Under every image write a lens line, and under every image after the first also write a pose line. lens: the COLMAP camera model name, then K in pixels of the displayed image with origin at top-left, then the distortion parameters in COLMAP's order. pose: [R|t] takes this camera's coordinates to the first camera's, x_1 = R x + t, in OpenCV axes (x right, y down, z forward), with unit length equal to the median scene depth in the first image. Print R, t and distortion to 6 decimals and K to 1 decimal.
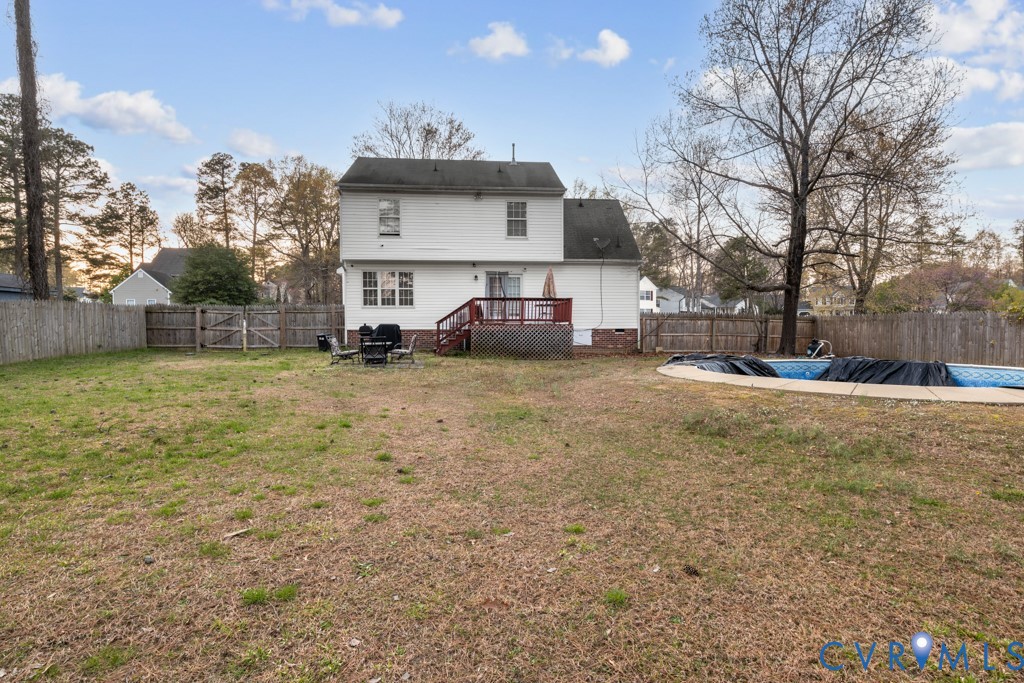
lens RADIAL K [[494.9, 0, 512.0], [0, 494.9, 341.5], [0, 0, 1]] dist [-0.000941, -0.001036]
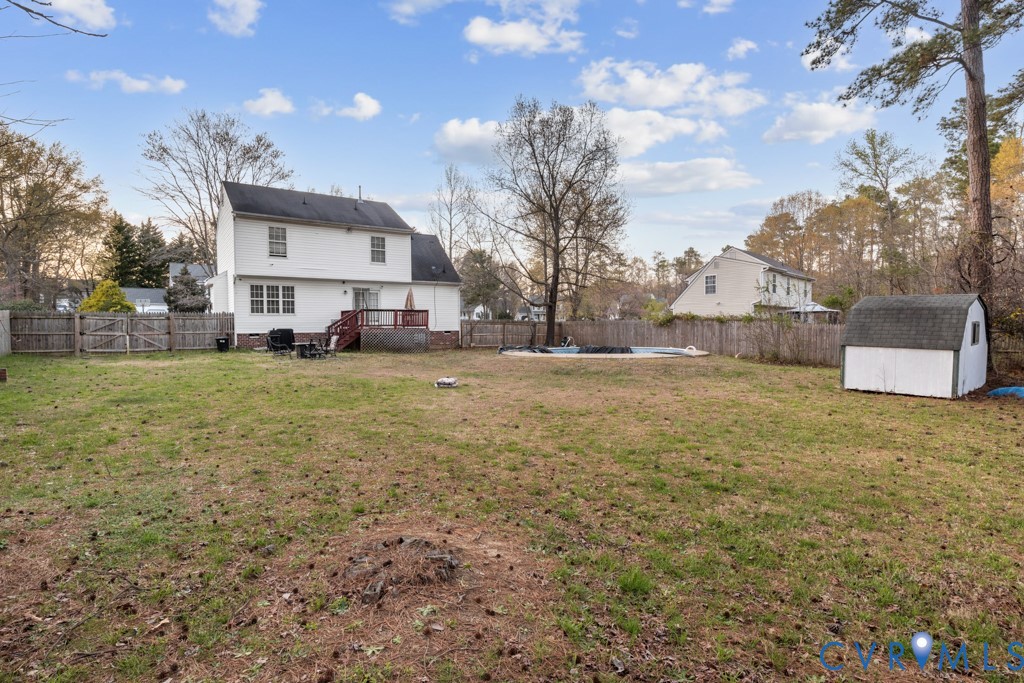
lens RADIAL K [[494.9, 0, 512.0], [0, 494.9, 341.5], [0, 0, 1]] dist [-0.000941, -0.001036]
pose [[0.871301, -0.018515, 0.490400, -0.336167], [0.020638, 0.999786, 0.001080, 0.007338], [-0.490315, 0.009180, 0.871497, -0.342321]]
